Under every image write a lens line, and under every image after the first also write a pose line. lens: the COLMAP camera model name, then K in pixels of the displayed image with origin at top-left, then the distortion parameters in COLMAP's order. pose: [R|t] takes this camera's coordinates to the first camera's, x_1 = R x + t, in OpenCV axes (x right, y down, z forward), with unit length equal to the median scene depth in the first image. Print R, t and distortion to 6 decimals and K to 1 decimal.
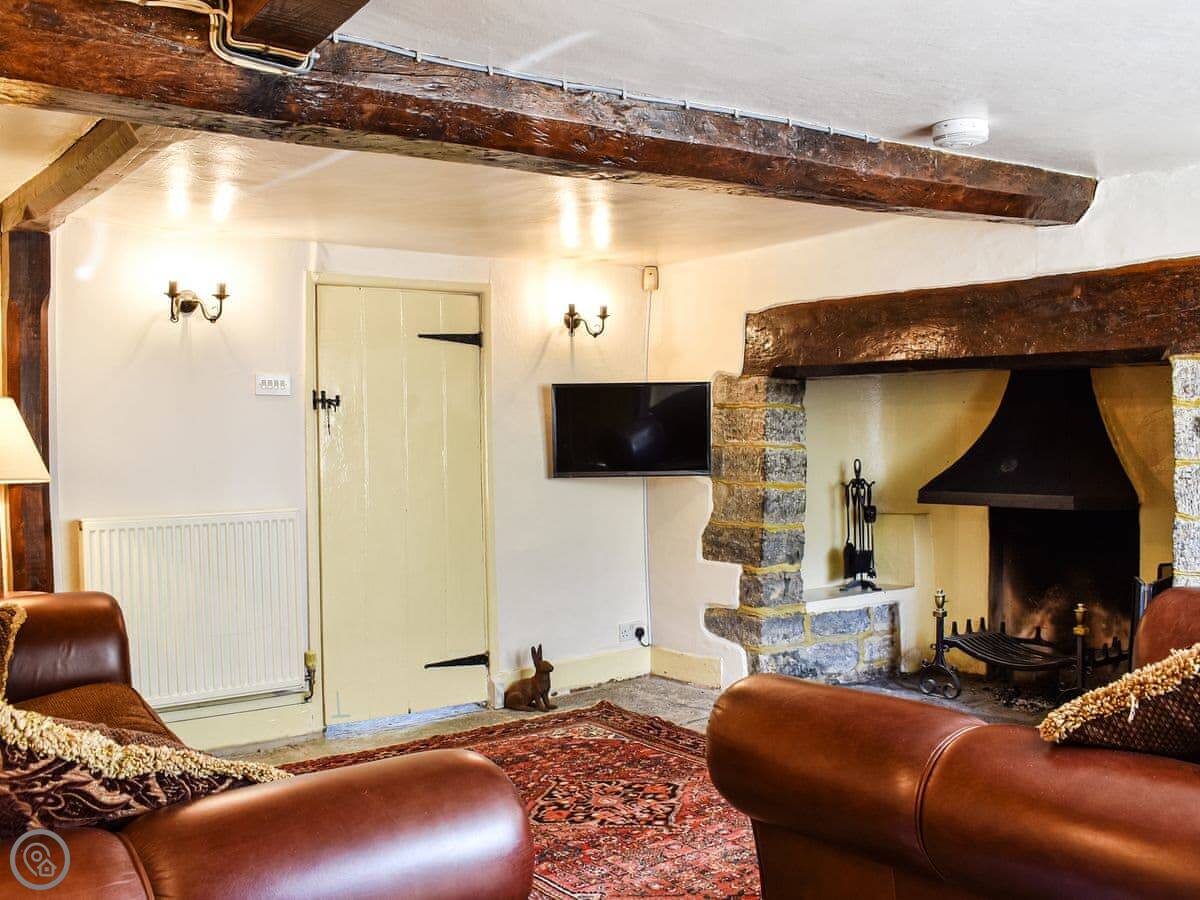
lens RADIAL K [[1101.3, 0, 600.0], [0, 1101.3, 450.0], [0, 0, 1]] dist [-0.118632, 0.065007]
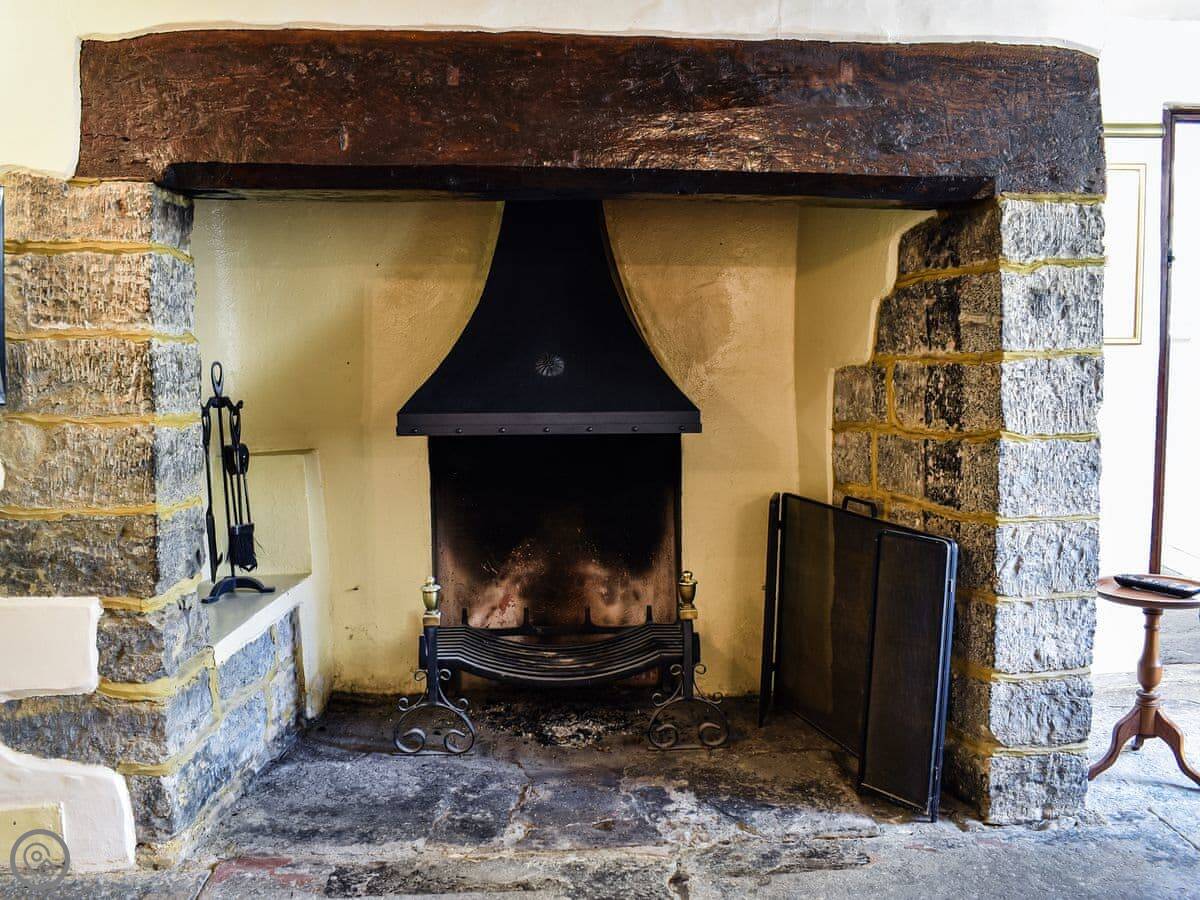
lens RADIAL K [[1101.3, 0, 600.0], [0, 1101.3, 450.0], [0, 0, 1]] dist [-0.118632, 0.065007]
pose [[0.574553, -0.083575, 0.814189, -0.111667], [0.008849, 0.995349, 0.095927, 0.002214], [-0.818419, -0.047911, 0.572621, 0.580064]]
